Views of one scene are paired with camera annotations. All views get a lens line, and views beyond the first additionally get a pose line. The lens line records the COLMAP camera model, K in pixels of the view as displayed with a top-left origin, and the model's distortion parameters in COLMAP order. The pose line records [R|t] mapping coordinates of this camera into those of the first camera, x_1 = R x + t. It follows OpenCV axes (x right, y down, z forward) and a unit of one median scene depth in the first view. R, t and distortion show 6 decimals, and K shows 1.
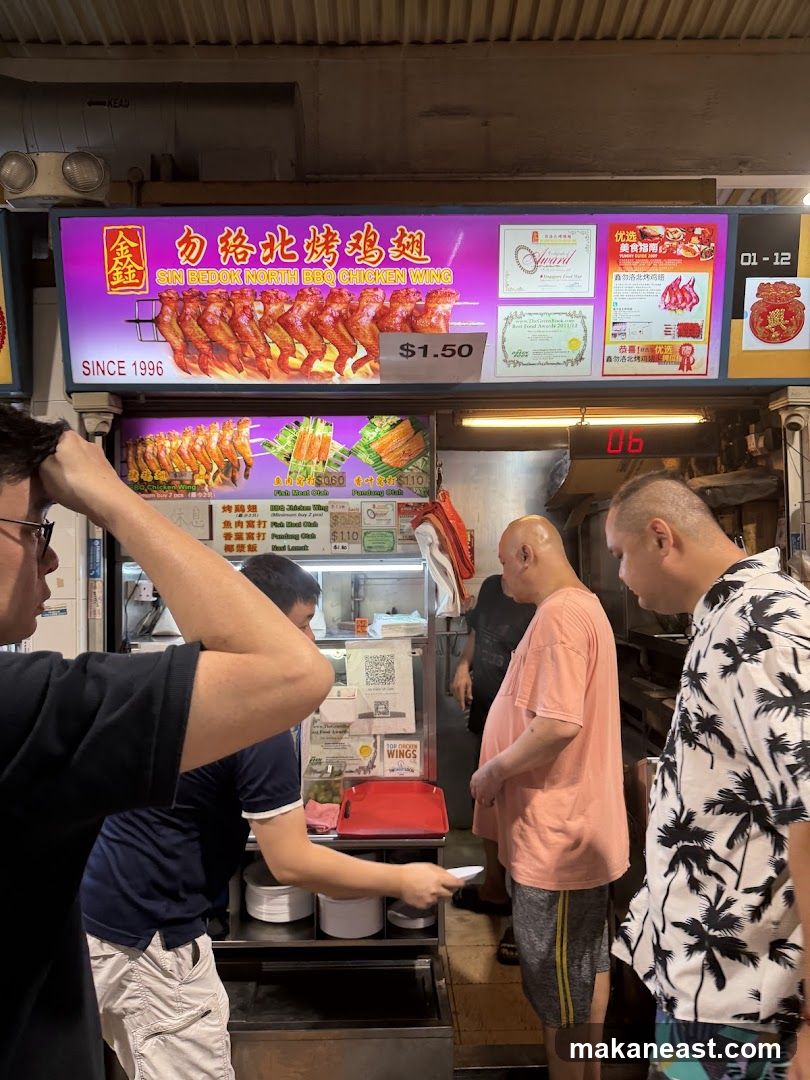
lens RADIAL K [[699.1, 0, 419.9], [0, 699.1, 552.1], [0, 0, 1]] dist [0.041142, -0.037920]
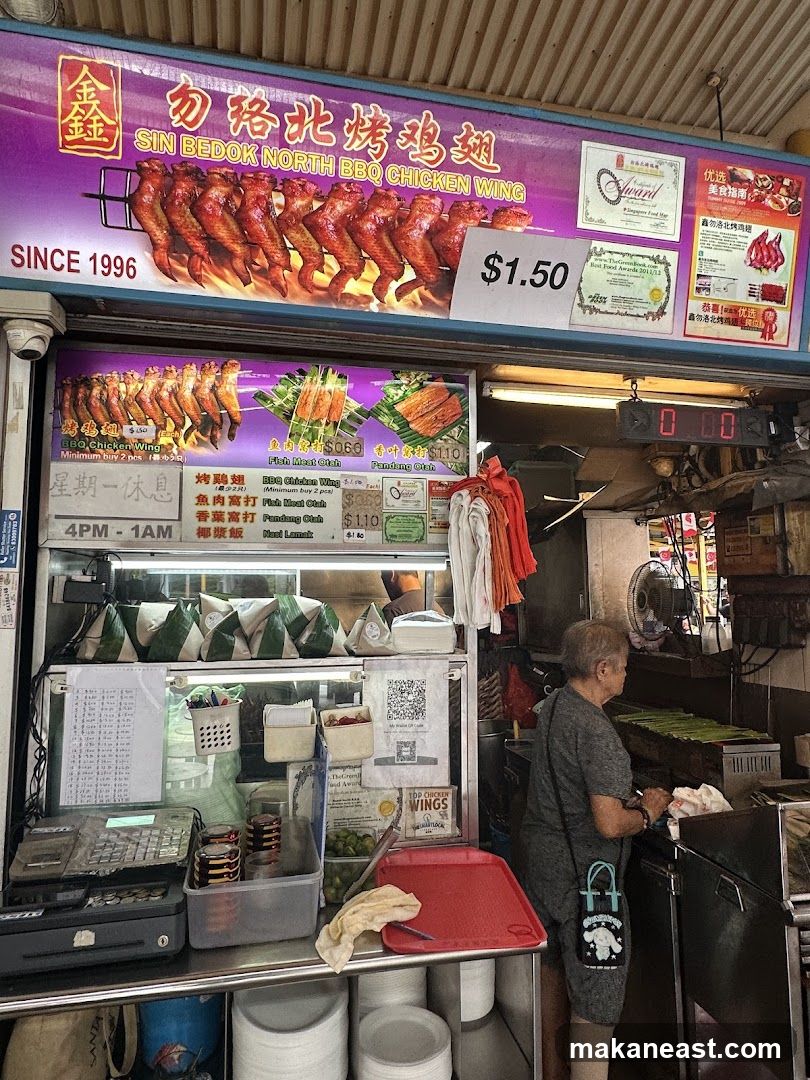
lens RADIAL K [[645.1, 0, 403.2], [0, 645.1, 547.4], [0, 0, 1]] dist [-0.010755, 0.004472]
pose [[0.980135, 0.023552, 0.196928, -0.222395], [-0.008051, 0.996830, -0.079148, 0.068615], [-0.198168, 0.075991, 0.977218, 0.336906]]
